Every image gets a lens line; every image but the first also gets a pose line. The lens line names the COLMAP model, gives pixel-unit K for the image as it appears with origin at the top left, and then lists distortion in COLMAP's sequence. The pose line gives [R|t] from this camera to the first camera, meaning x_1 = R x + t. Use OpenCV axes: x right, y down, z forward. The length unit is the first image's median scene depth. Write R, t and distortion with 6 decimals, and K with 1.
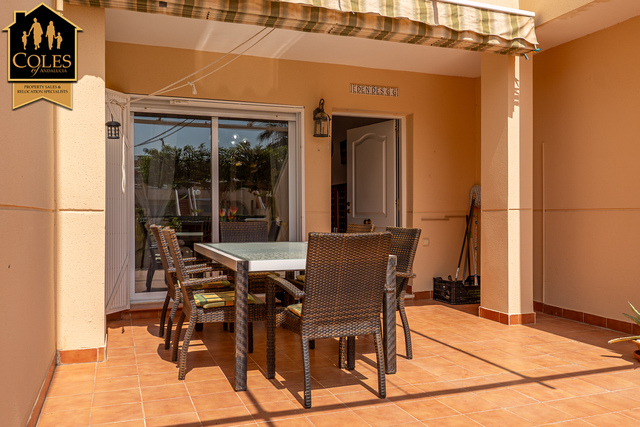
lens RADIAL K [[548.2, 0, 319.8], [0, 548.2, 213.0], [0, 0, 1]] dist [0.002596, -0.000692]
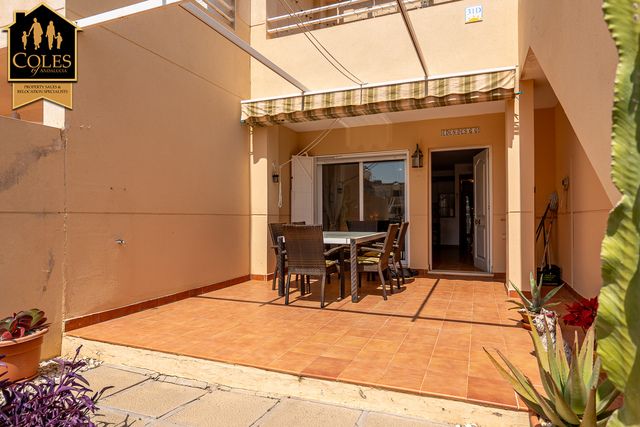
lens RADIAL K [[392.7, 0, 313.0], [0, 392.7, 213.7], [0, 0, 1]] dist [0.001998, 0.001550]
pose [[0.725574, -0.008749, -0.688089, 0.758329], [0.004136, 0.999957, -0.008352, 0.004002], [0.688132, 0.003214, 0.725578, -0.044958]]
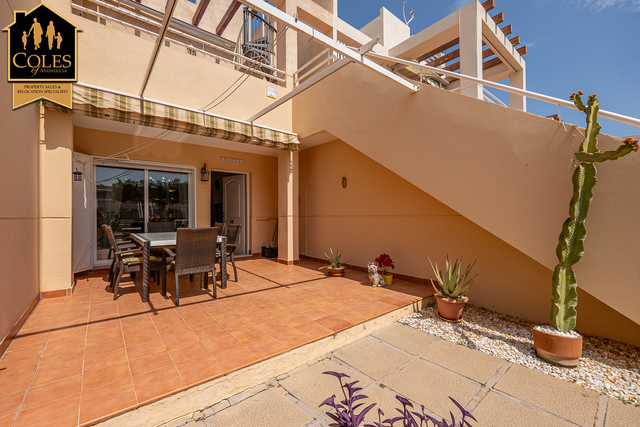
lens RADIAL K [[270.8, 0, 322.4], [0, 270.8, 215.0], [0, 0, 1]] dist [-0.007665, -0.000327]
pose [[0.944497, -0.001462, 0.328515, 0.117756], [0.002200, 0.999996, -0.001873, -0.009707], [-0.328511, 0.002492, 0.944497, -0.165791]]
